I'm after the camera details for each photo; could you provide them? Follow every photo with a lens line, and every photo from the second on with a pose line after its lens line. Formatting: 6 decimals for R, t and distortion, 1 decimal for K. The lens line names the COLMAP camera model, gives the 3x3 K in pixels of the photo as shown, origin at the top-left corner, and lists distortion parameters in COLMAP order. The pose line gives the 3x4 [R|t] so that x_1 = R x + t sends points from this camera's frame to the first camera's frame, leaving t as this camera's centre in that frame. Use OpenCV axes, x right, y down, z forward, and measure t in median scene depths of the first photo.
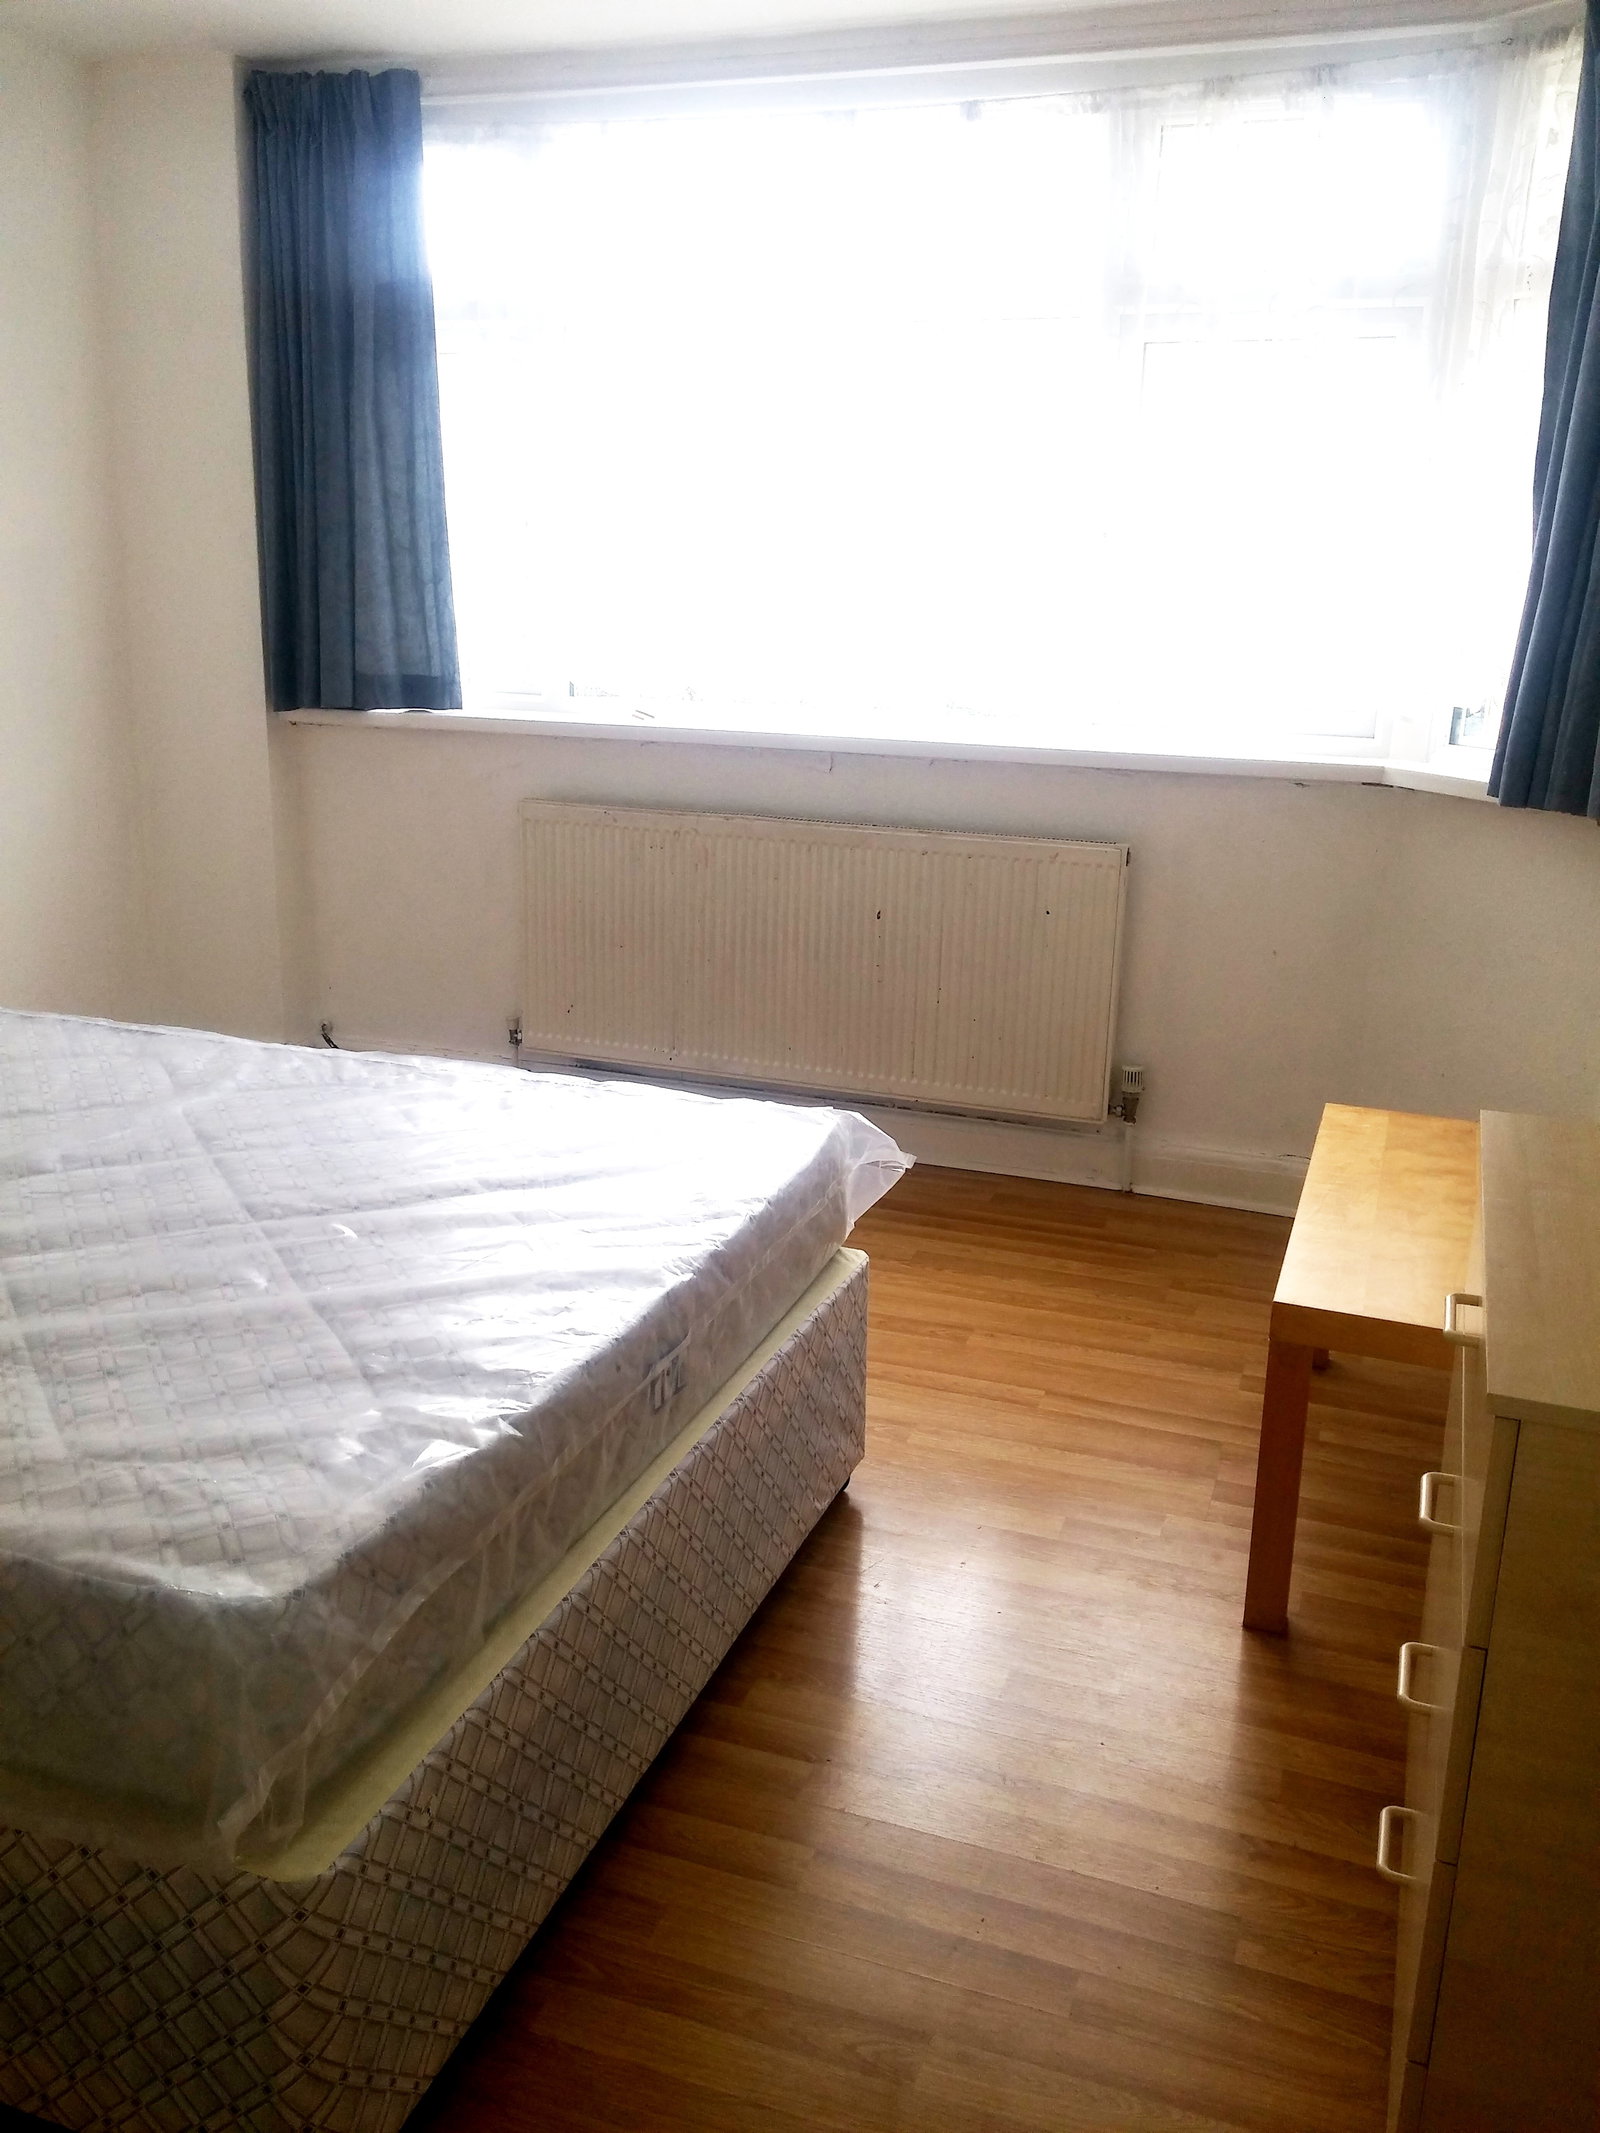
lens RADIAL K [[1807.6, 0, 800.0], [0, 1807.6, 1066.5], [0, 0, 1]] dist [0.101359, -0.115015]
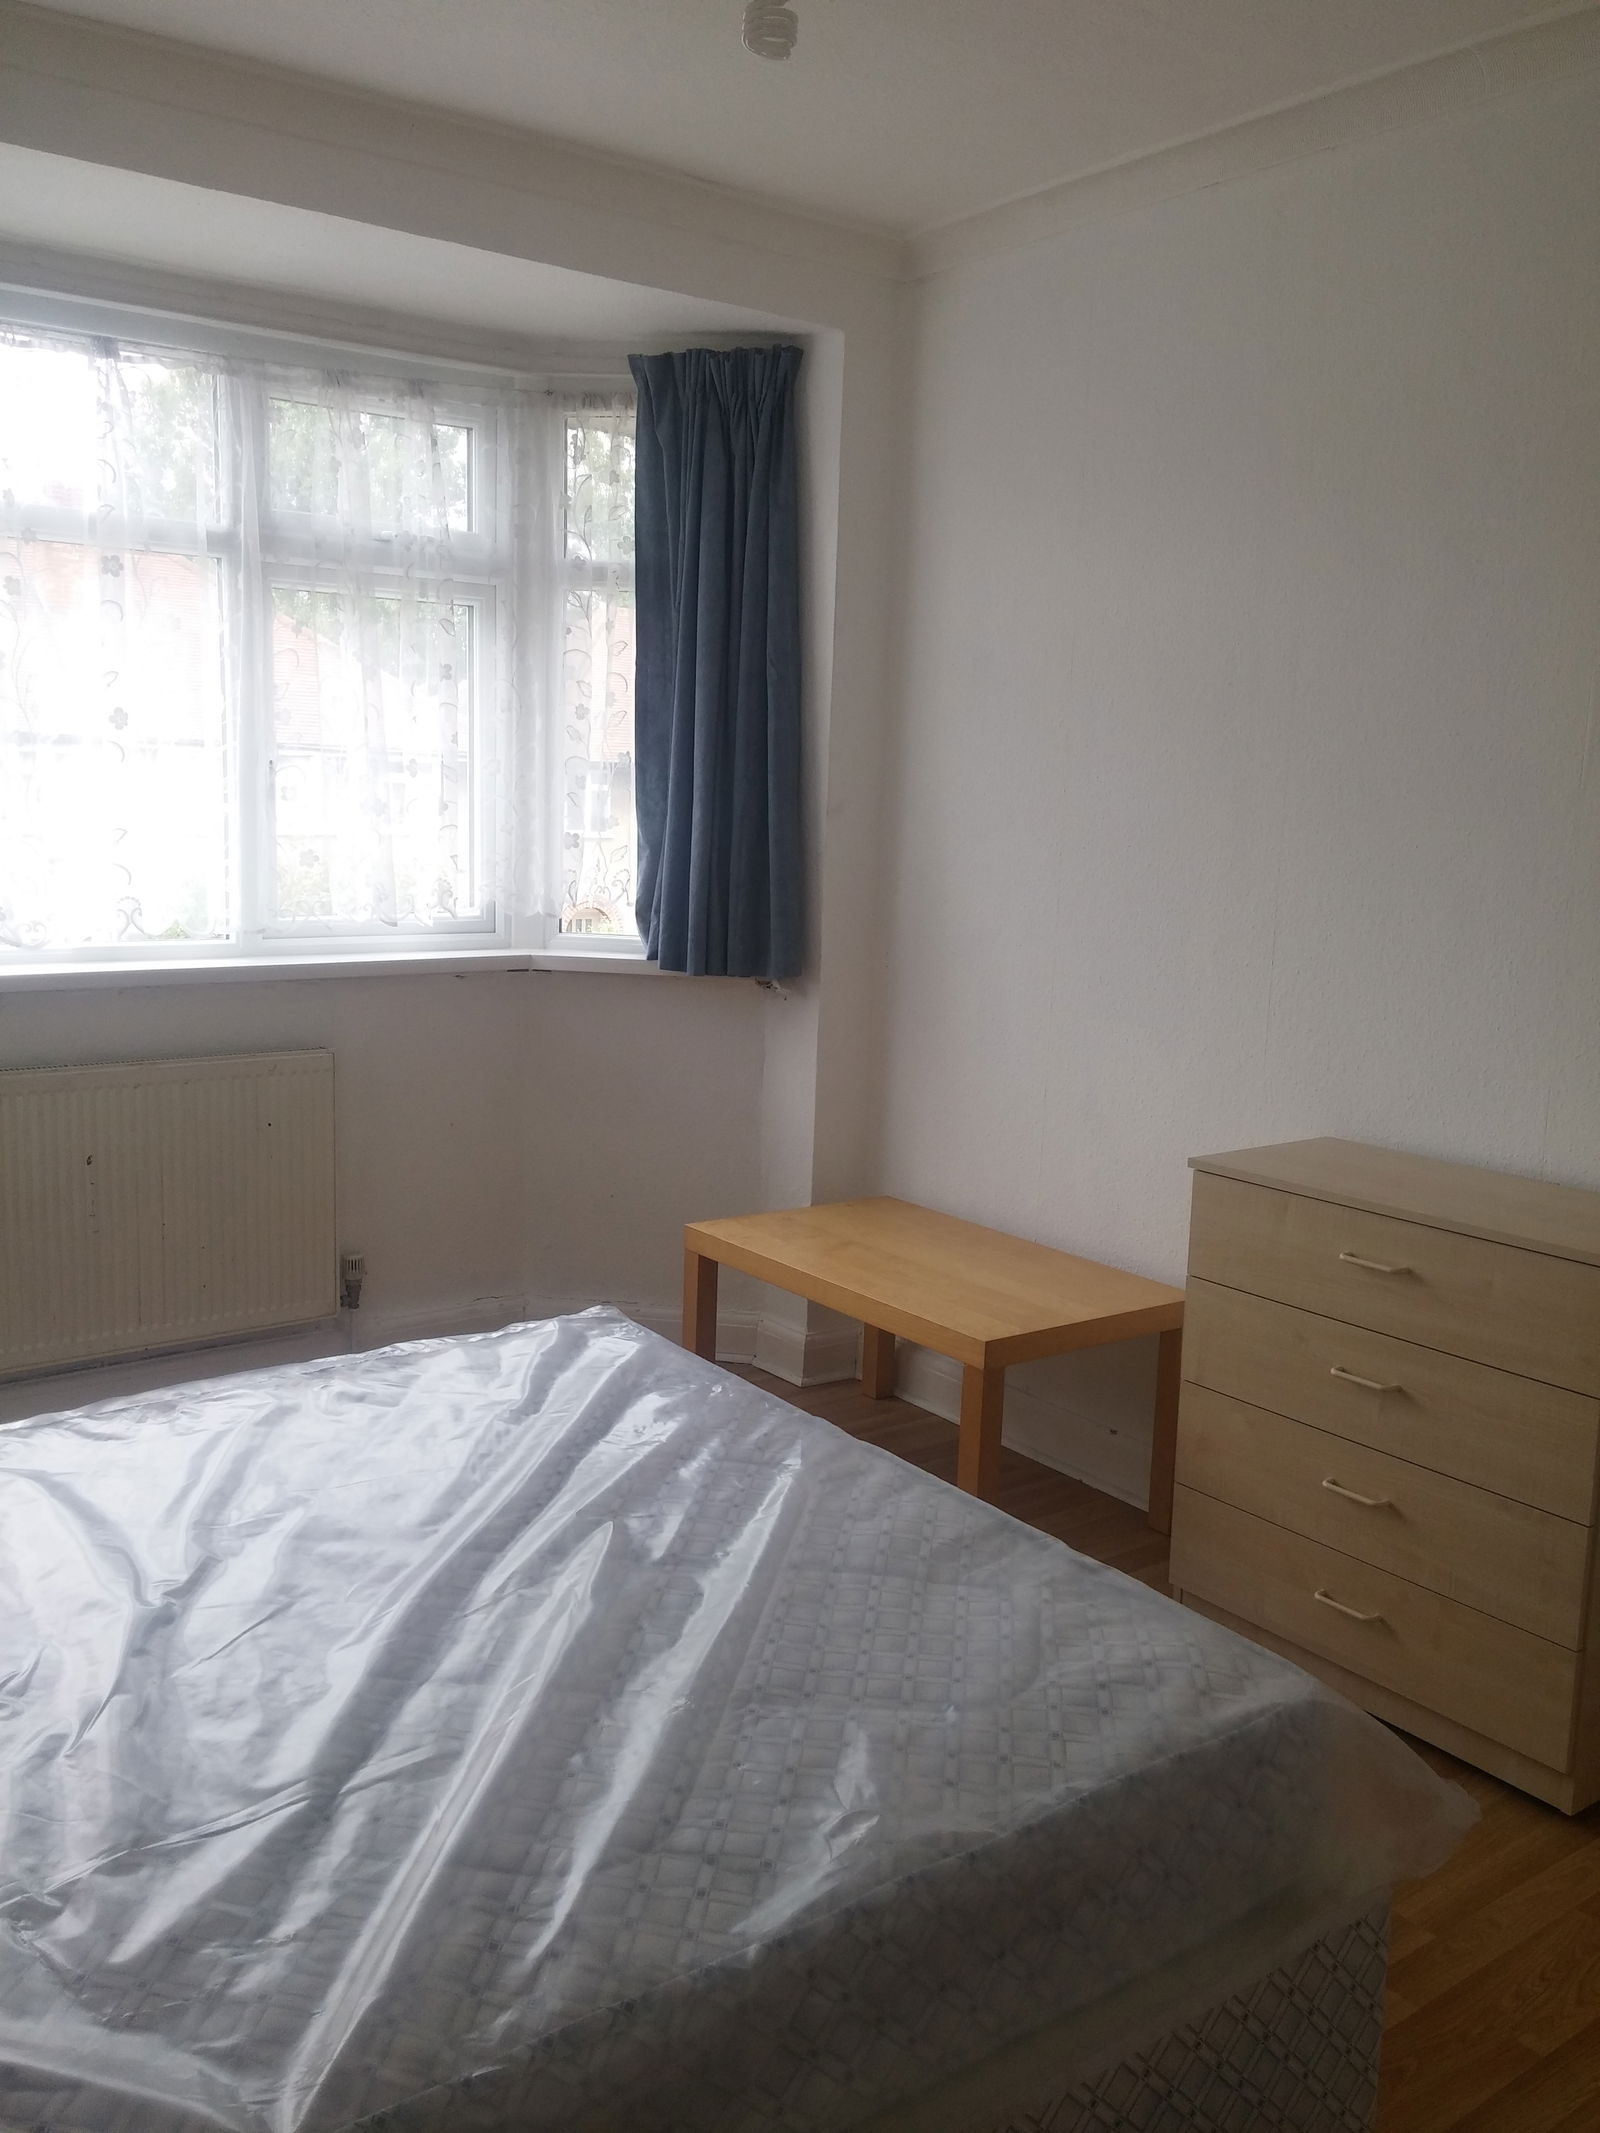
lens RADIAL K [[1807.6, 0, 800.0], [0, 1807.6, 1066.5], [0, 0, 1]] dist [0.101359, -0.115015]
pose [[0.536748, -0.145758, 0.831057, -1.307267], [0.212013, 0.976662, 0.034364, -0.213800], [-0.816671, 0.157750, 0.555124, 0.460061]]
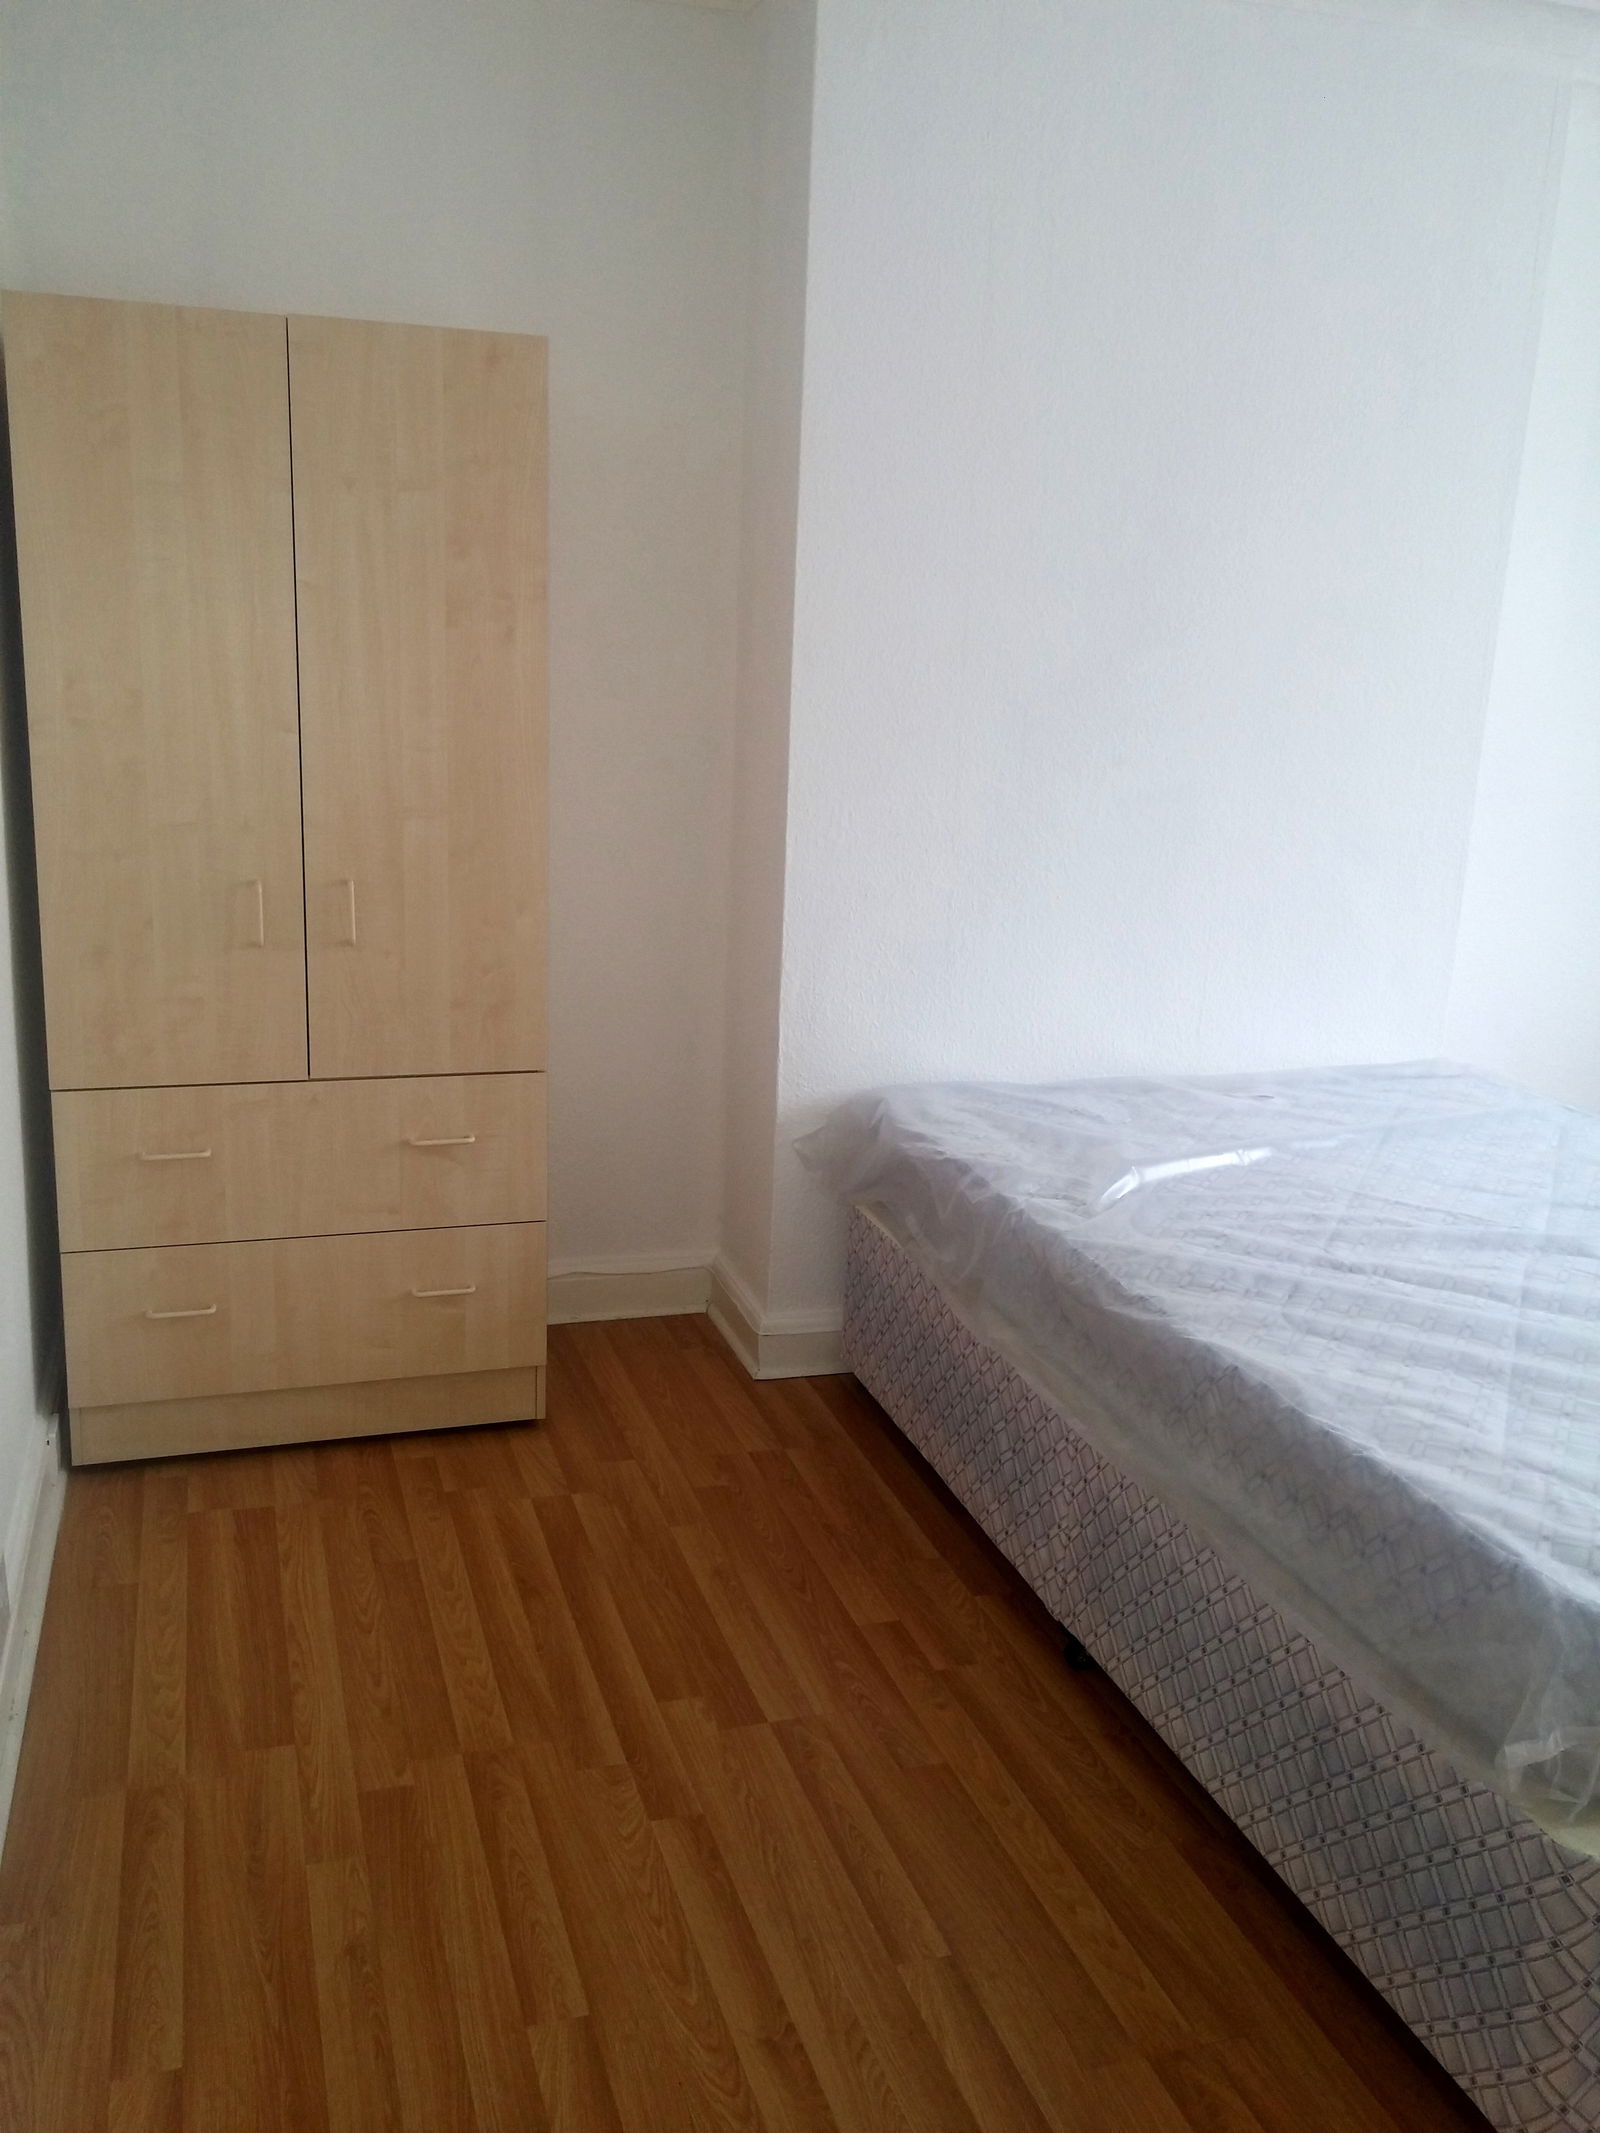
lens RADIAL K [[1807.6, 0, 800.0], [0, 1807.6, 1066.5], [0, 0, 1]] dist [0.101359, -0.115015]
pose [[0.614801, 0.175492, -0.768910, 0.201796], [-0.240713, 0.970164, 0.028957, 0.041956], [0.751051, 0.167284, 0.638701, -0.159275]]
